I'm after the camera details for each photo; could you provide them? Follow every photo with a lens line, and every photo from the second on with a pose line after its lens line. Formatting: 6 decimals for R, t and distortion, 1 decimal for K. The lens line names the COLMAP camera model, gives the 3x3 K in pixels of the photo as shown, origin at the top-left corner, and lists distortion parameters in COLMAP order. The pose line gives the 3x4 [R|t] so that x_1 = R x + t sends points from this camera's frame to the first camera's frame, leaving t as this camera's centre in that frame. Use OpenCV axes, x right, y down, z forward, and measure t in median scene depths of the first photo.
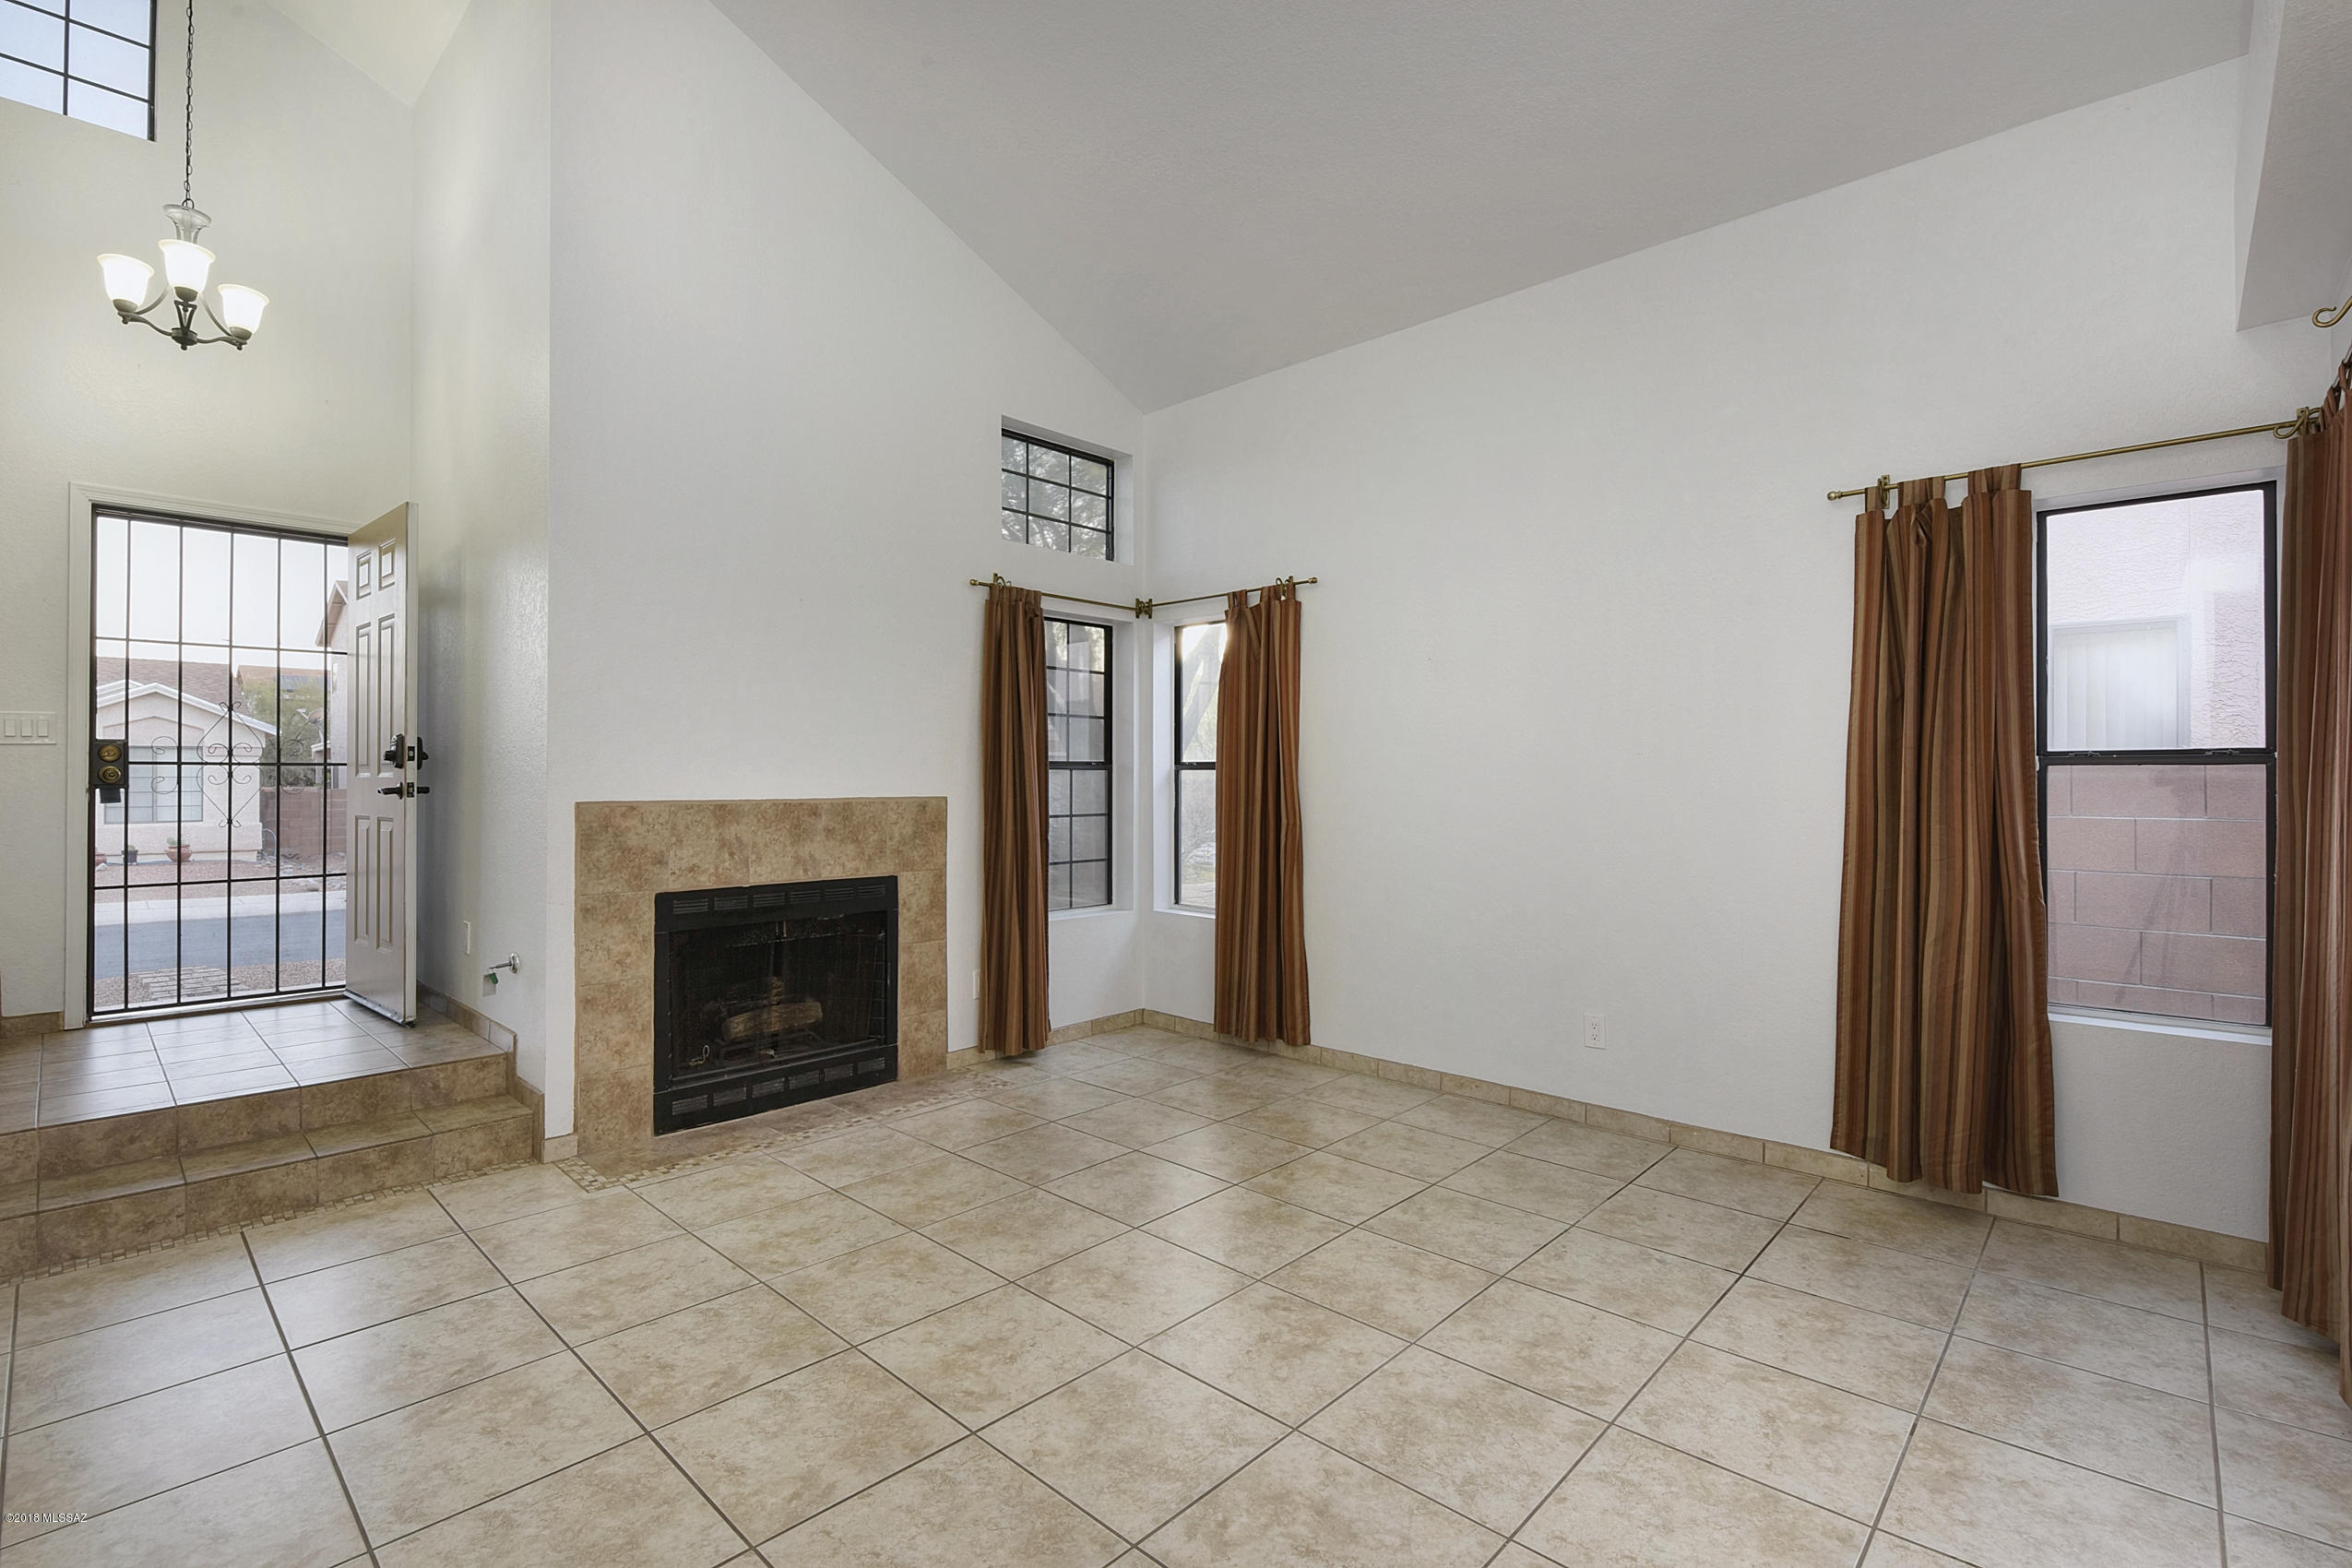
lens RADIAL K [[1068.9, 0, 1185.9], [0, 1068.9, 778.8], [0, 0, 1]] dist [0.001884, -0.008640]
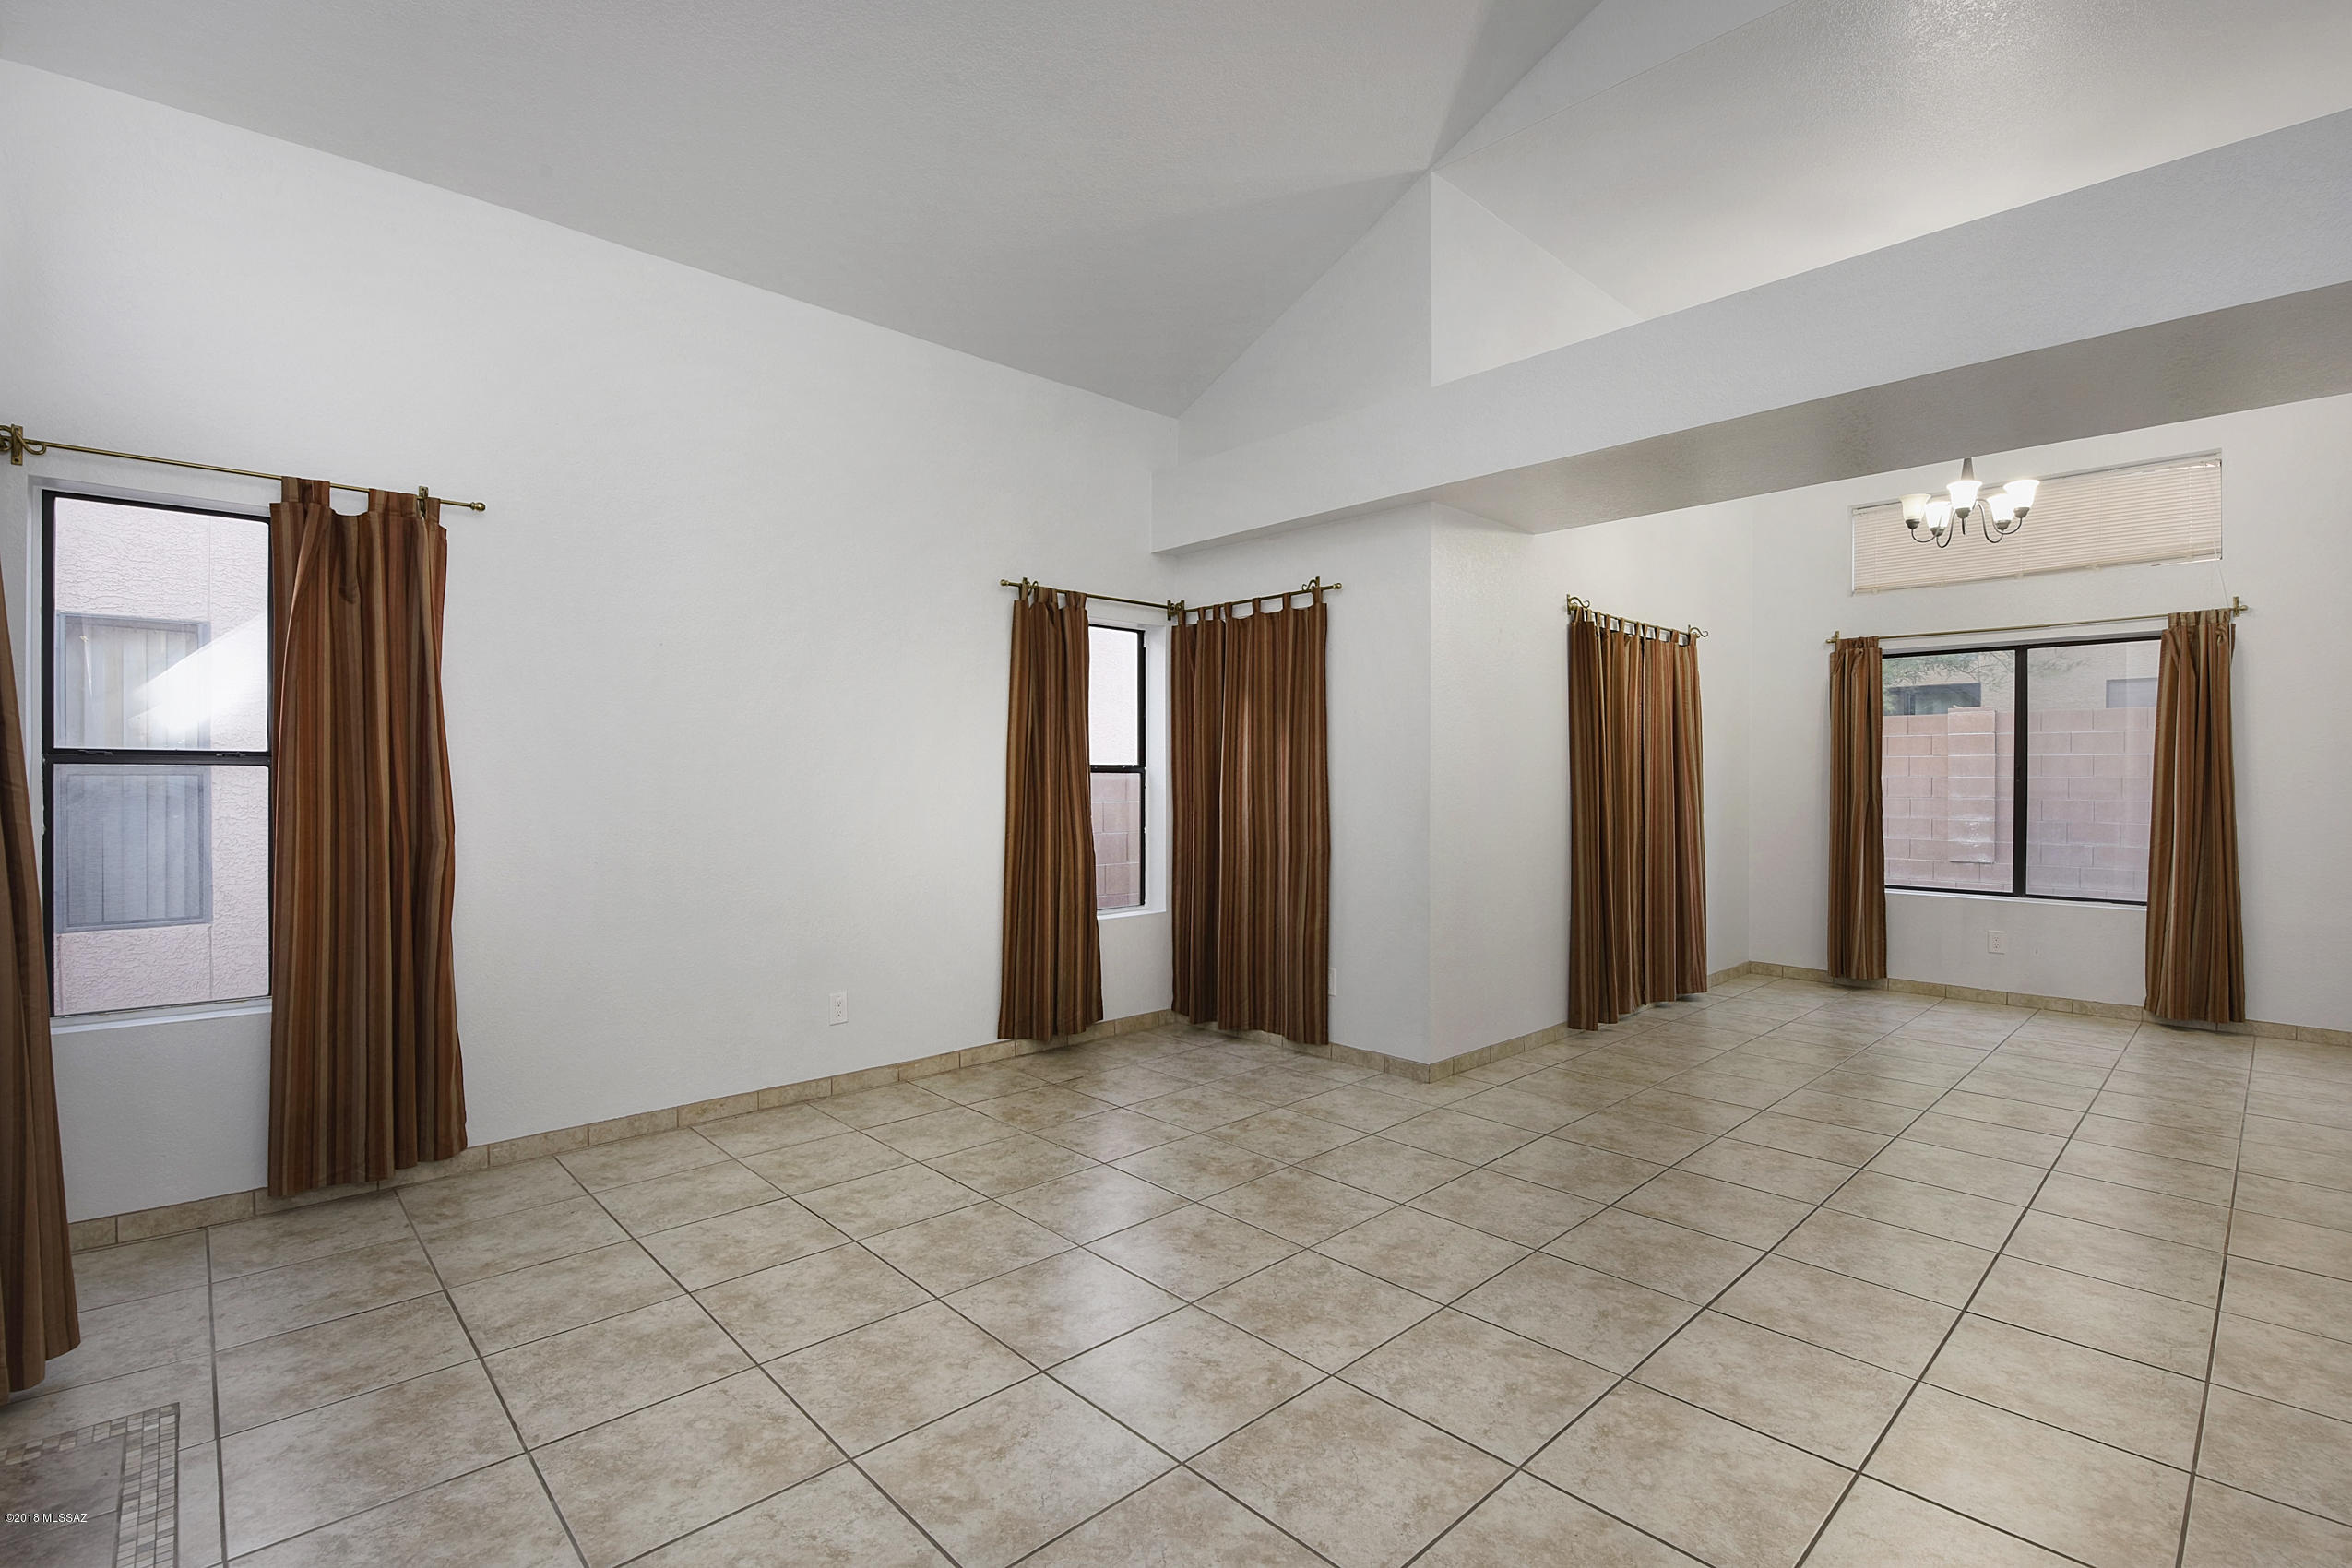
lens RADIAL K [[1068.9, 0, 1176.1], [0, 1068.9, 779.6], [0, 0, 1]] dist [0.001884, -0.008640]
pose [[0.063208, 0.000513, 0.998000, -0.722605], [-0.001024, 0.999999, -0.000449, -0.000288], [-0.998000, -0.000994, 0.063208, 0.603001]]
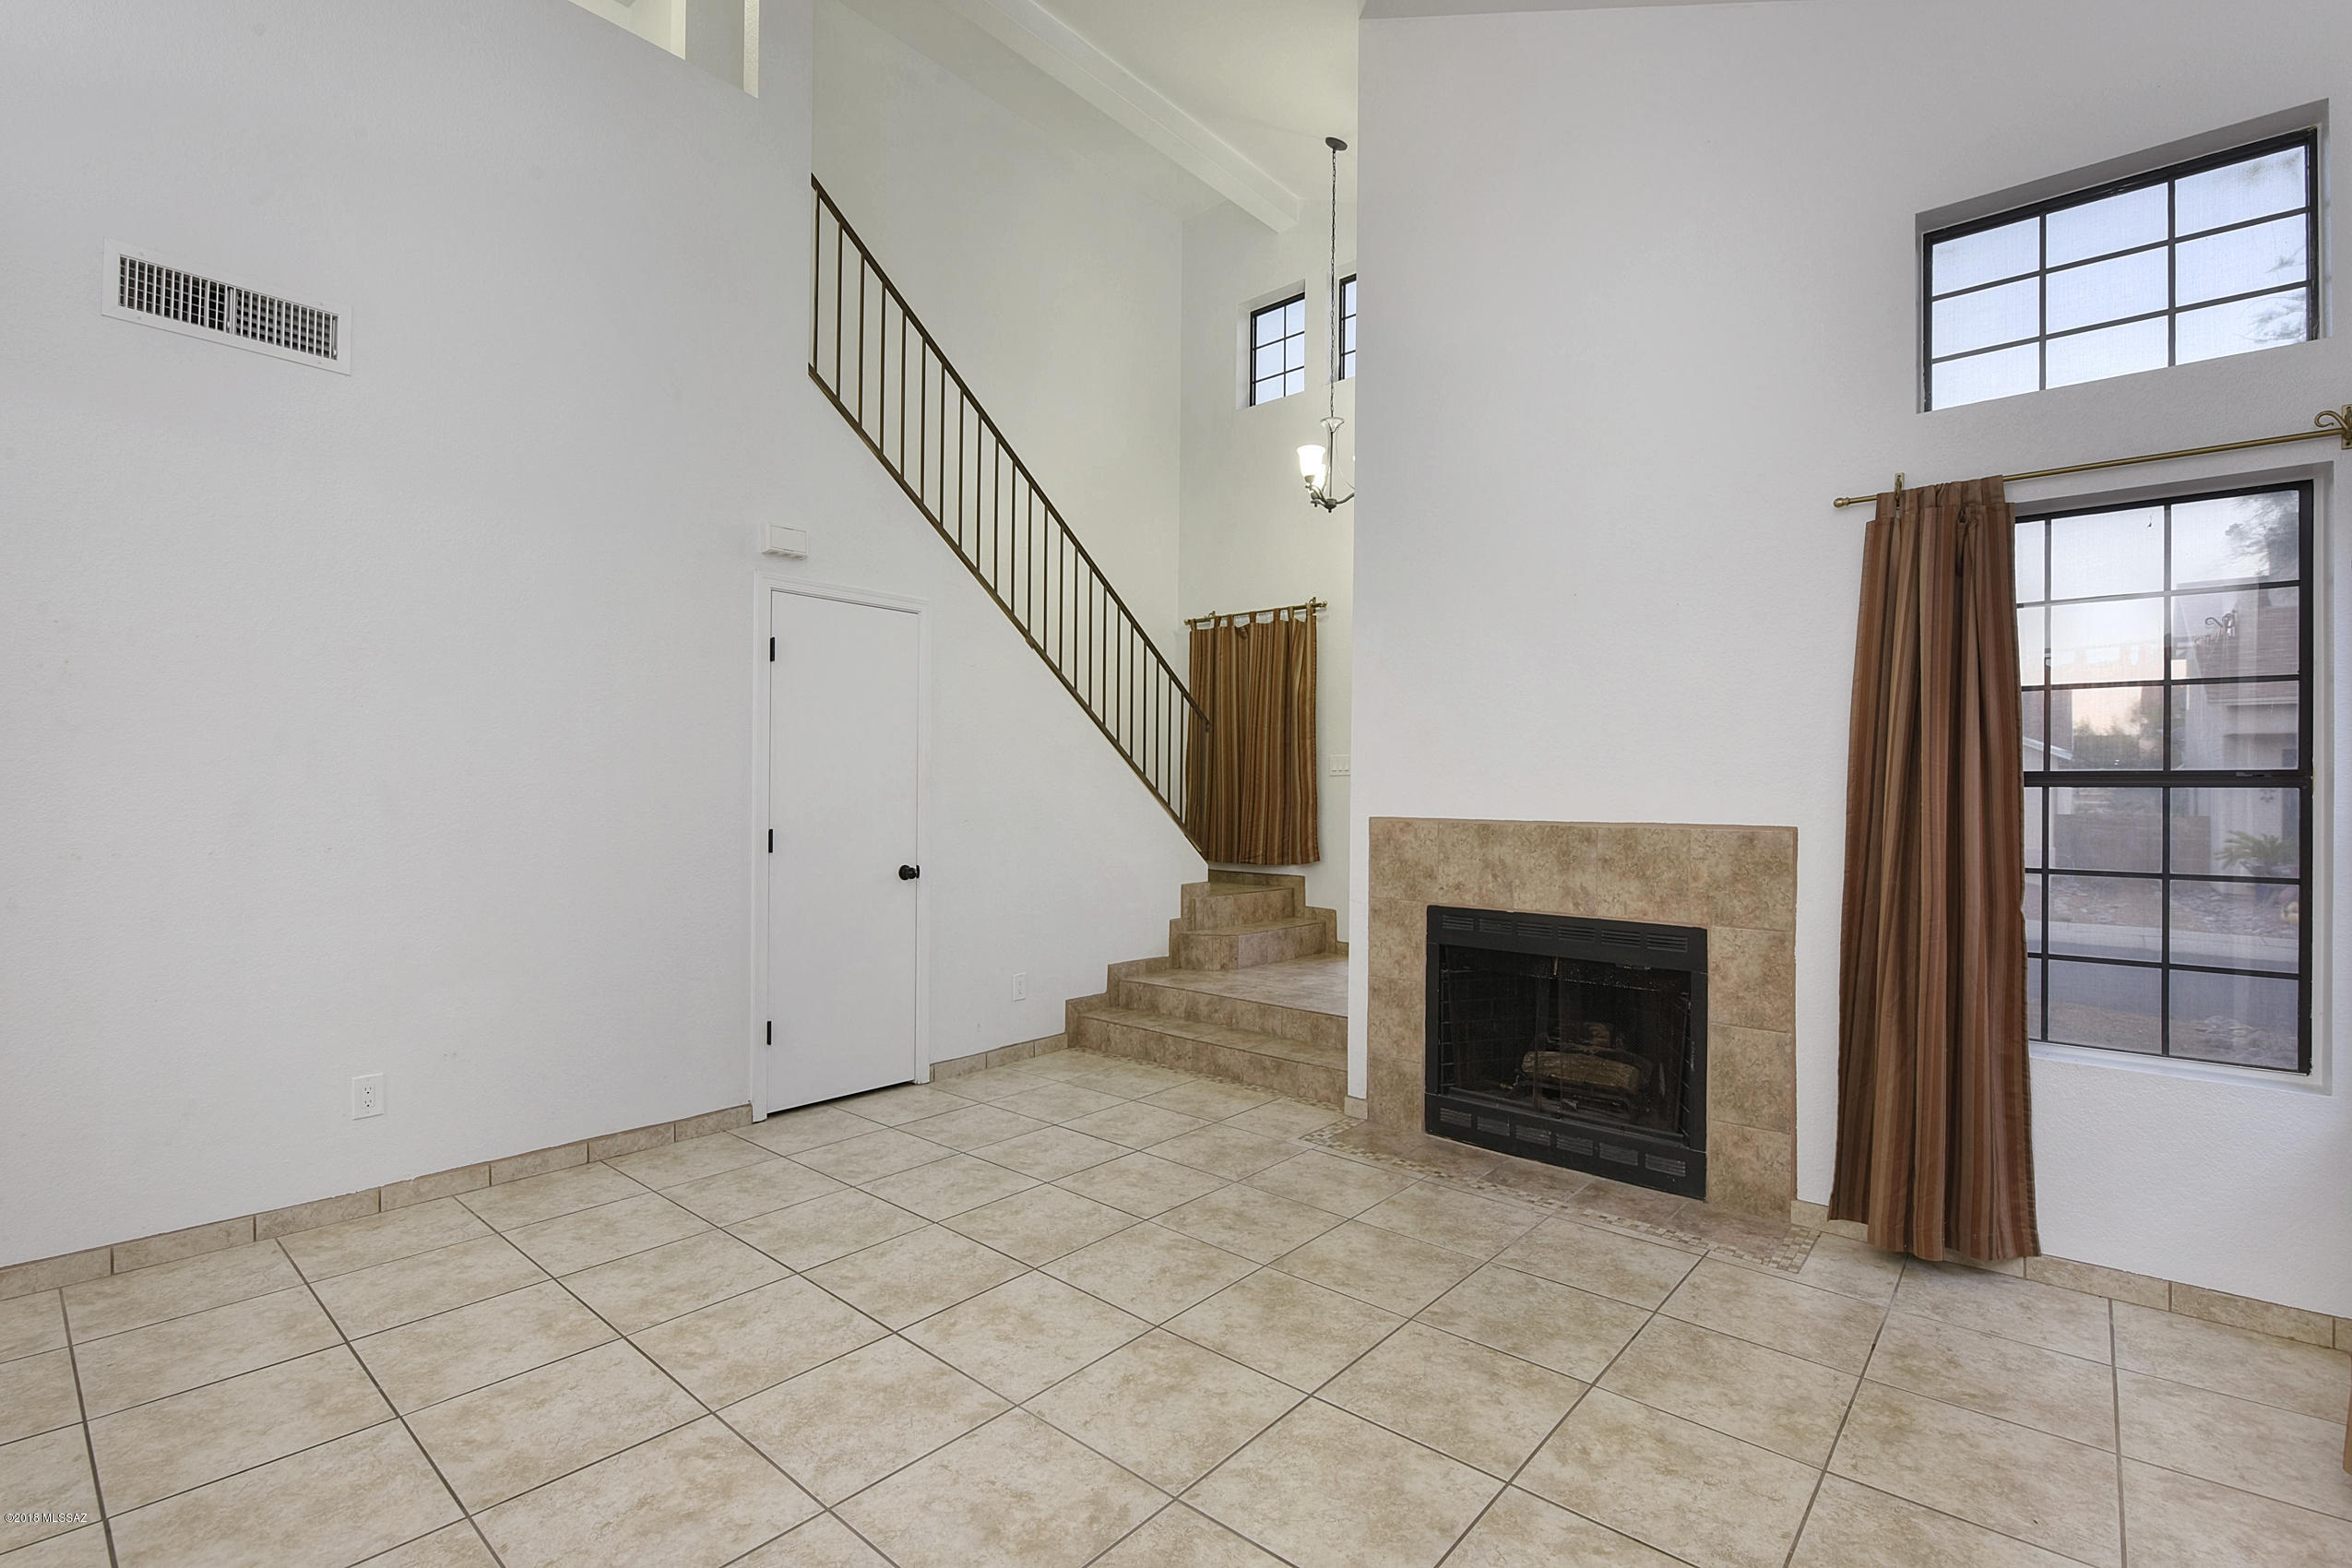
lens RADIAL K [[1068.9, 0, 1135.6], [0, 1068.9, 802.5], [0, 0, 1]] dist [0.001884, -0.008640]
pose [[0.009392, 0.008192, -0.999922, 0.560429], [-0.009056, 0.999926, 0.008107, -0.000925], [0.999915, 0.008980, 0.009465, 0.694479]]
